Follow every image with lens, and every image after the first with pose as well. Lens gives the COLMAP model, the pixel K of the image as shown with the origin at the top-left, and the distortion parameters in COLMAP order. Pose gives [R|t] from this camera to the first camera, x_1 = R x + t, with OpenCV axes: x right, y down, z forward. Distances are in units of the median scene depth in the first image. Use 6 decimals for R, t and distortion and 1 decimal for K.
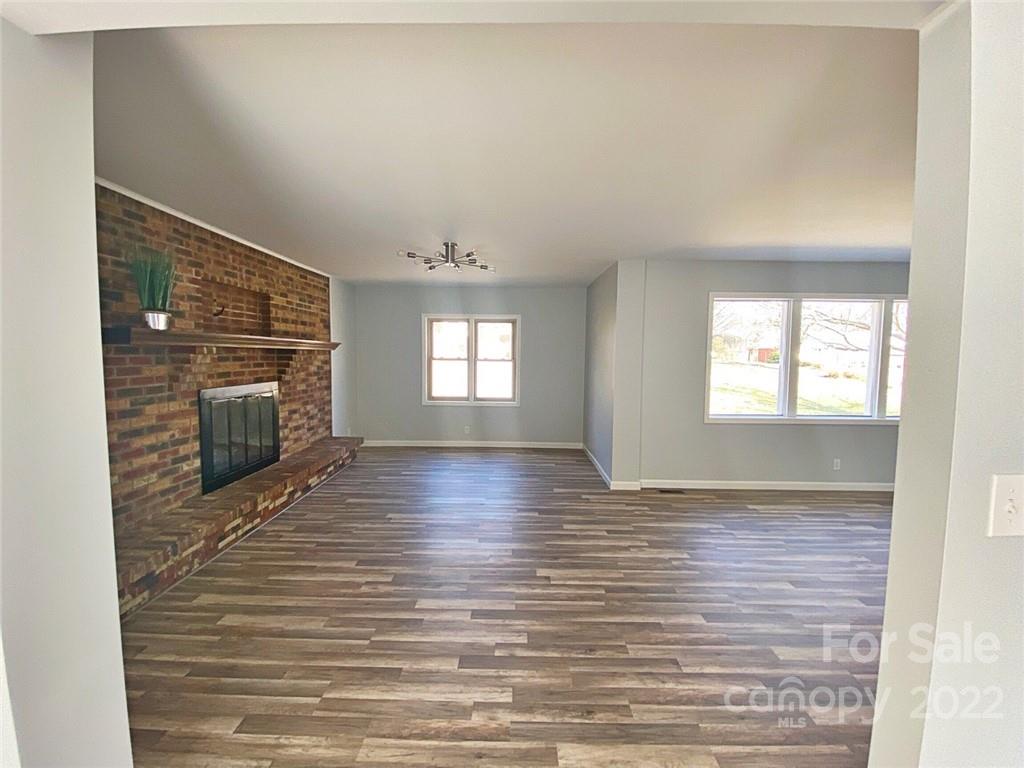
lens RADIAL K [[445.0, 0, 508.9], [0, 445.0, 381.6], [0, 0, 1]] dist [0.018302, -0.018814]
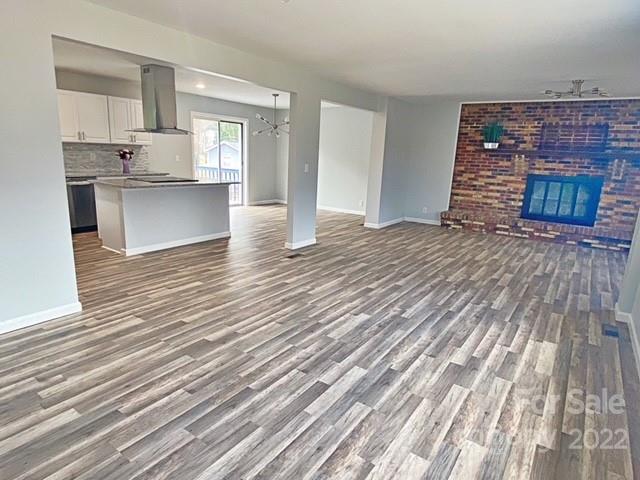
lens RADIAL K [[381.8, 0, 316.5], [0, 381.8, 238.5], [0, 0, 1]] dist [0.048301, -0.051708]
pose [[-0.566524, 0.147798, -0.810683, 1.639184], [-0.099203, 0.964397, 0.245147, -0.040965], [0.818052, 0.219304, -0.531692, 1.228239]]
